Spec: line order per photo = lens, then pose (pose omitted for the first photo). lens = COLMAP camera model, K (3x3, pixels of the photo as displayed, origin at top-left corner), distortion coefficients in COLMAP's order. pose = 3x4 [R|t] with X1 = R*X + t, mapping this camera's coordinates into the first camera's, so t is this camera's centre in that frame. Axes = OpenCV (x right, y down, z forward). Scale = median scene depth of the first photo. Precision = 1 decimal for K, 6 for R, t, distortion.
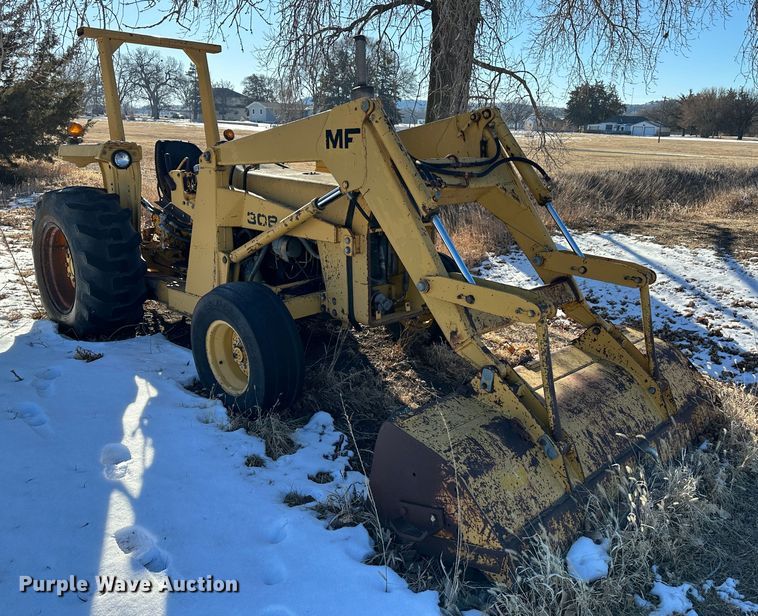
lens RADIAL K [[633.5, 0, 374.3], [0, 633.5, 301.7], [0, 0, 1]] dist [0.021177, -0.002648]
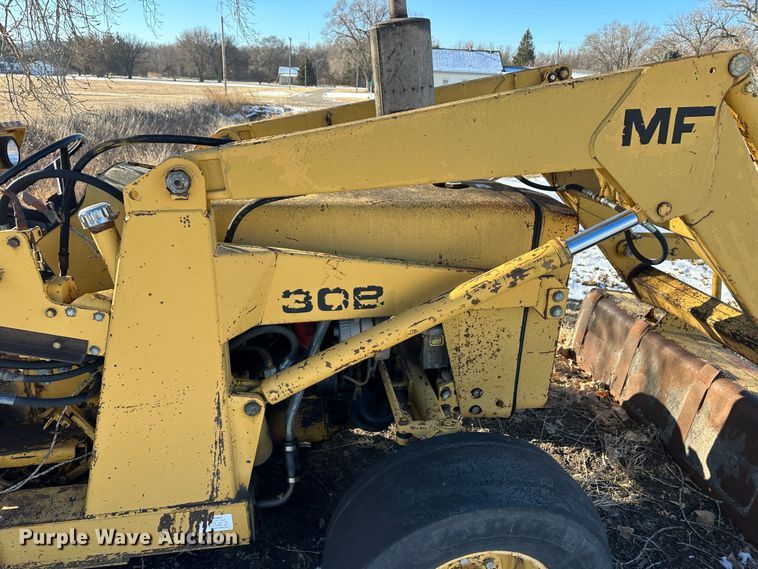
lens RADIAL K [[541.1, 0, 386.9], [0, 541.1, 281.6], [0, 0, 1]] dist [0.048050, -0.059598]
pose [[0.600681, -0.282332, 0.747978, -0.466192], [0.201331, 0.958838, 0.200240, -0.221231], [-0.773723, 0.030311, 0.632798, 0.731694]]
